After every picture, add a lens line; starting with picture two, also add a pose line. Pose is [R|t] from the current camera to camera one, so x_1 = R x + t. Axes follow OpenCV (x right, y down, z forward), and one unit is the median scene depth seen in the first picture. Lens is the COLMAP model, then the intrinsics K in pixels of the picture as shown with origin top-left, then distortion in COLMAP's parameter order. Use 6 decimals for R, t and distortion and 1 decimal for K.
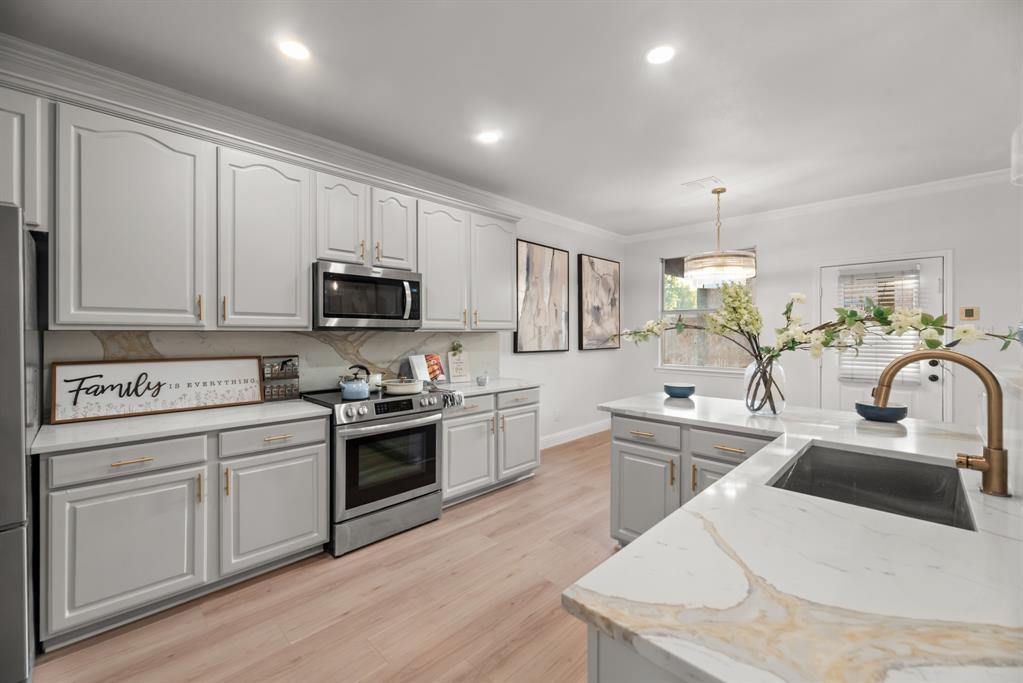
lens RADIAL K [[416.0, 0, 513.3], [0, 416.0, 338.2], [0, 0, 1]] dist [-0.002784, 0.000252]
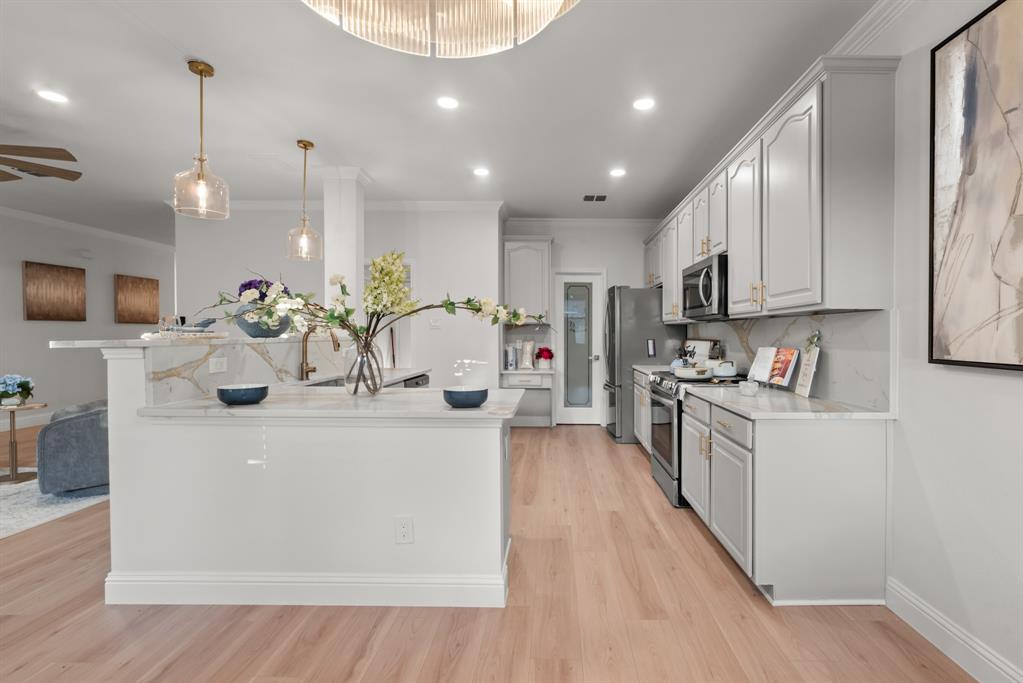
lens RADIAL K [[463.0, 0, 552.9], [0, 463.0, 342.5], [0, 0, 1]] dist [-0.000374, 0.000062]
pose [[-0.714010, 0.008006, -0.700090, 0.863281], [-0.013010, 0.999610, 0.024701, 0.020451], [0.700015, 0.026745, -0.713628, 1.713657]]
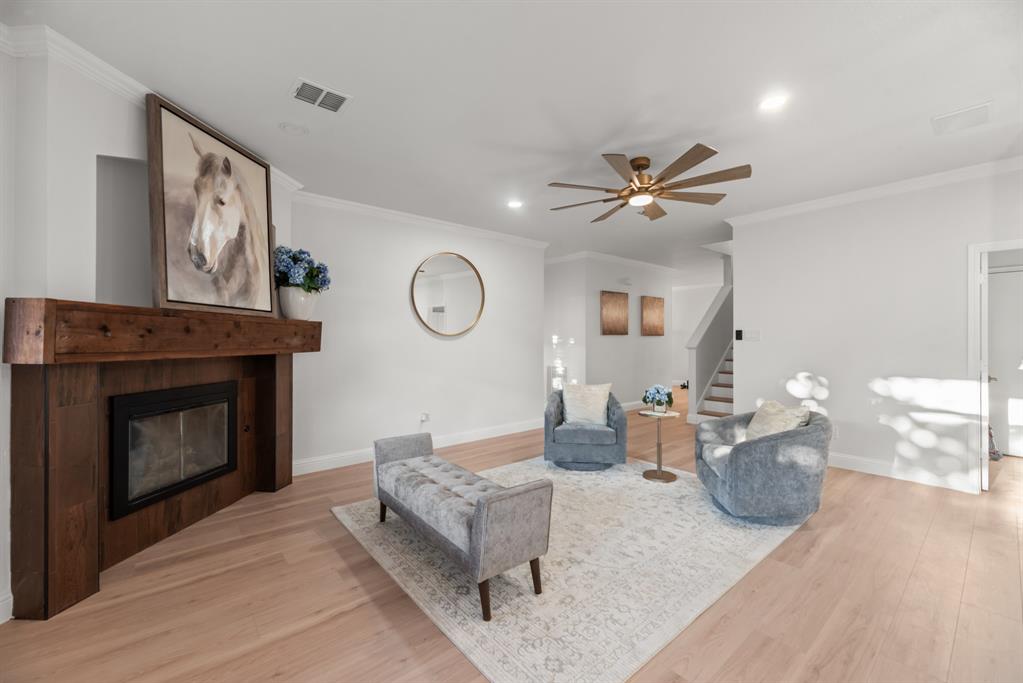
lens RADIAL K [[418.5, 0, 511.3], [0, 418.5, 336.1], [0, 0, 1]] dist [-0.002564, -0.000086]
pose [[-0.995165, 0.002097, 0.098199, 1.414035], [0.002511, 0.999988, 0.004091, -0.004161], [-0.098190, 0.004318, -0.995158, 1.083069]]
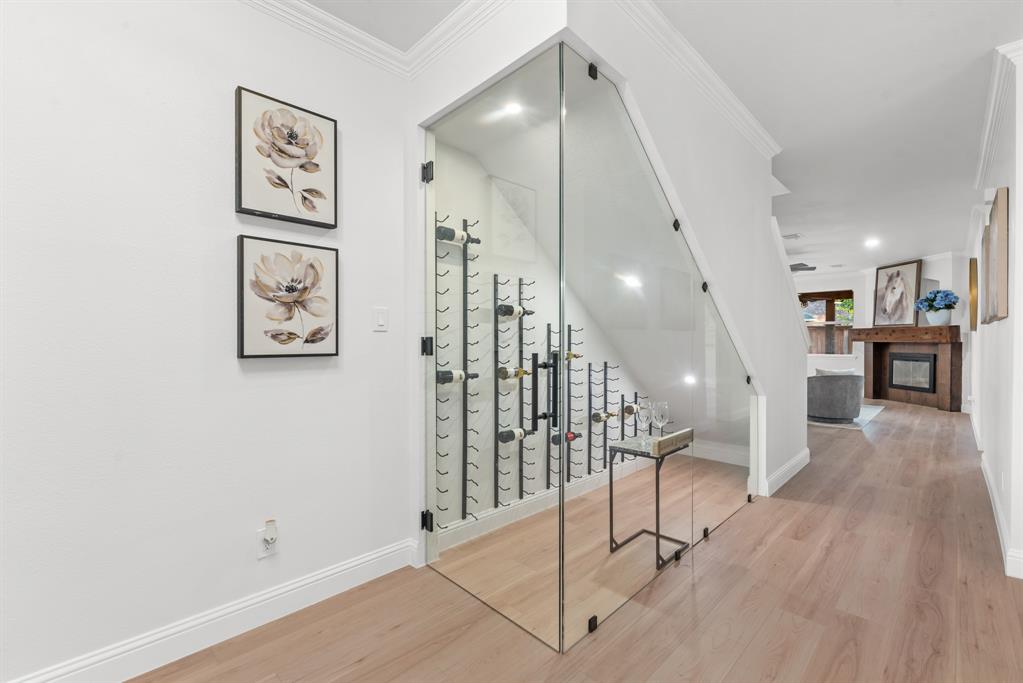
lens RADIAL K [[432.2, 0, 511.5], [0, 432.2, 341.5], [0, 0, 1]] dist [-0.000208, 0.000004]
pose [[0.999822, 0.004559, -0.018322, -0.408313], [-0.004653, 0.999976, -0.005057, 0.072025], [0.018298, 0.005142, 0.999819, -2.951340]]
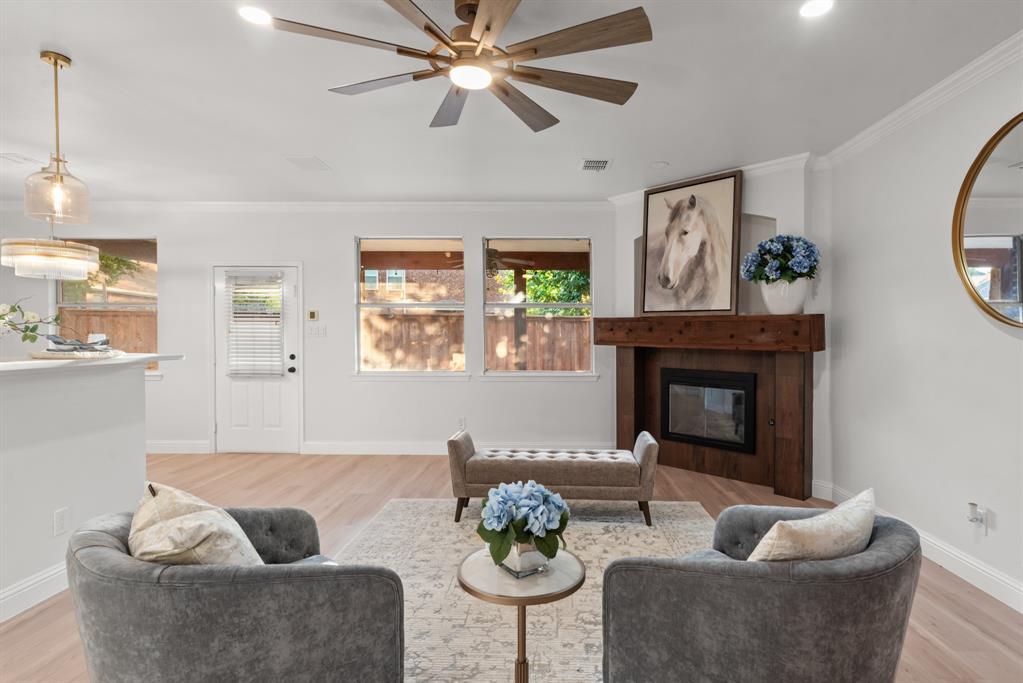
lens RADIAL K [[534.7, 0, 539.0], [0, 534.7, 336.0], [0, 0, 1]] dist [0.001178, 0.001063]
pose [[0.720309, -0.004058, 0.693641, 0.658107], [0.005333, 0.999986, 0.000312, 0.005137], [-0.693633, 0.003474, 0.720321, -0.800070]]
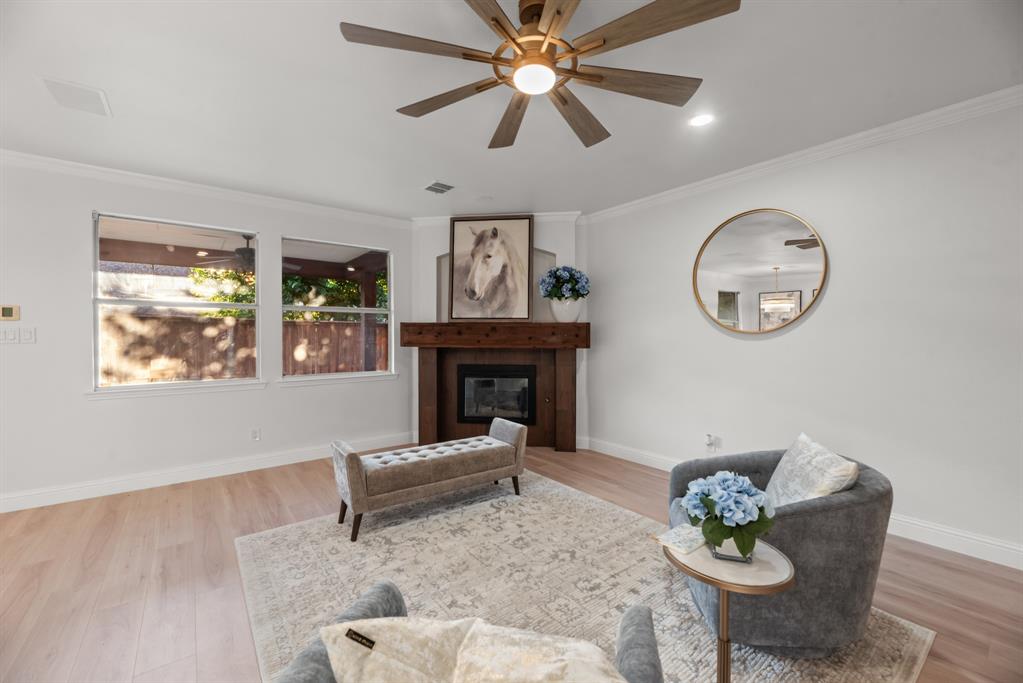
lens RADIAL K [[417.0, 0, 510.9], [0, 417.0, 331.7], [0, 0, 1]] dist [-0.002100, 0.000038]
pose [[0.130609, 0.007780, 0.991403, 0.524866], [0.010415, 0.999903, -0.009219, -0.001709], [-0.991379, 0.011530, 0.130516, -0.181849]]
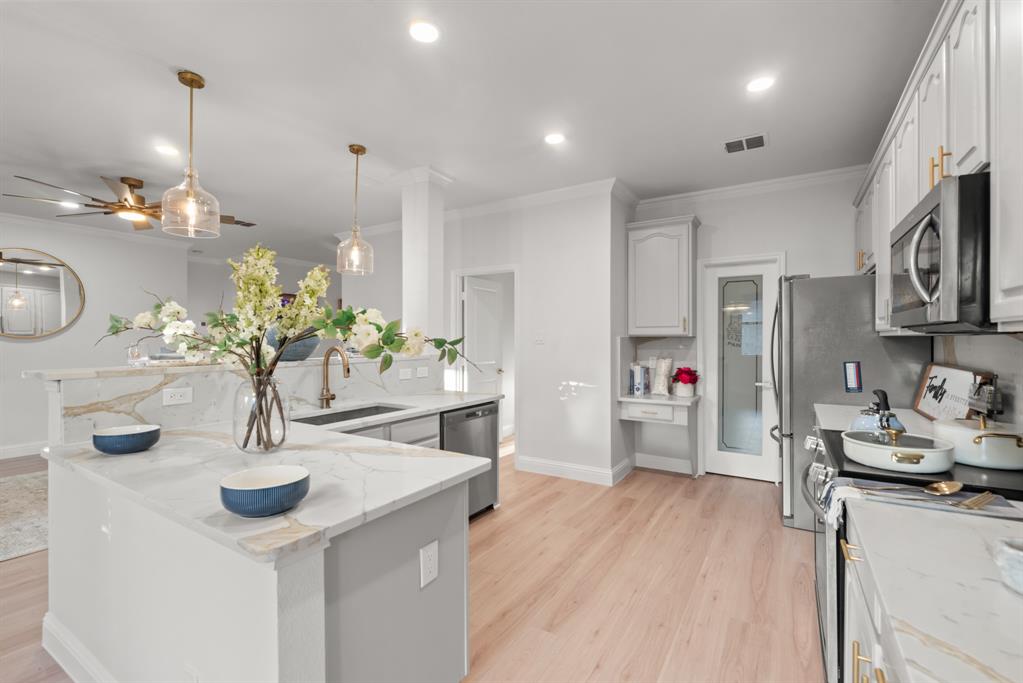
lens RADIAL K [[448.1, 0, 514.0], [0, 448.1, 345.2], [0, 0, 1]] dist [-0.002218, -0.000416]
pose [[-0.974763, 0.002962, -0.223221, 0.291289], [-0.002147, 0.999741, 0.022643, -0.013920], [0.223230, 0.022551, -0.974505, 1.514946]]
